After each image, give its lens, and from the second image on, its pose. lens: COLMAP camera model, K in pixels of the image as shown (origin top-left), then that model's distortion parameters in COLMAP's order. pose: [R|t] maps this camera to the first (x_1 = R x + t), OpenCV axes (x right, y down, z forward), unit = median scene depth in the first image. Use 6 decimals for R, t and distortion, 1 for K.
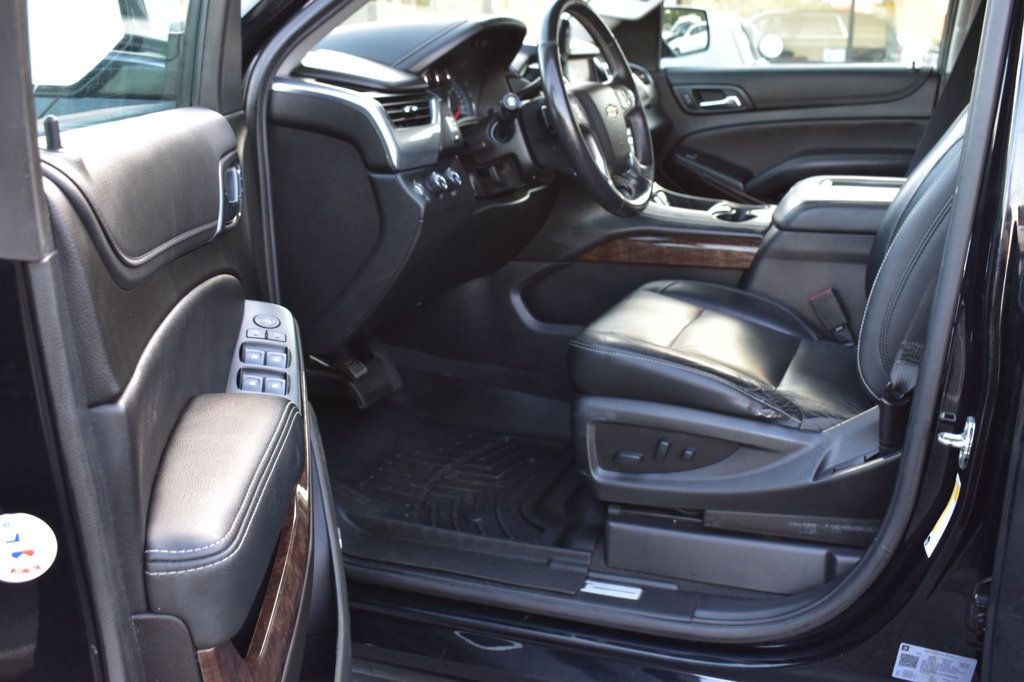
lens RADIAL K [[1068.5, 0, 512.0], [0, 1068.5, 341.0], [0, 0, 1]] dist [-0.070712, -0.014200]
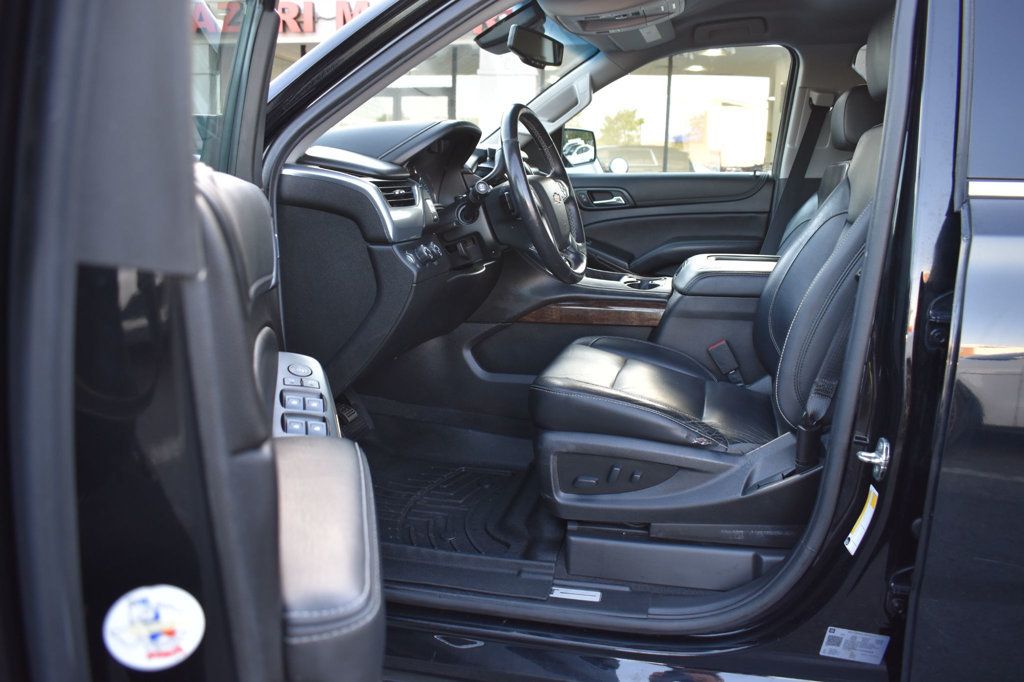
lens RADIAL K [[805.5, 0, 512.0], [0, 805.5, 341.0], [0, 0, 1]] dist [-0.093644, -0.004215]
pose [[0.991912, -0.013717, 0.126183, -0.084753], [0.021608, 0.997881, -0.061376, 0.004965], [-0.125074, 0.063606, 0.990106, 0.108612]]
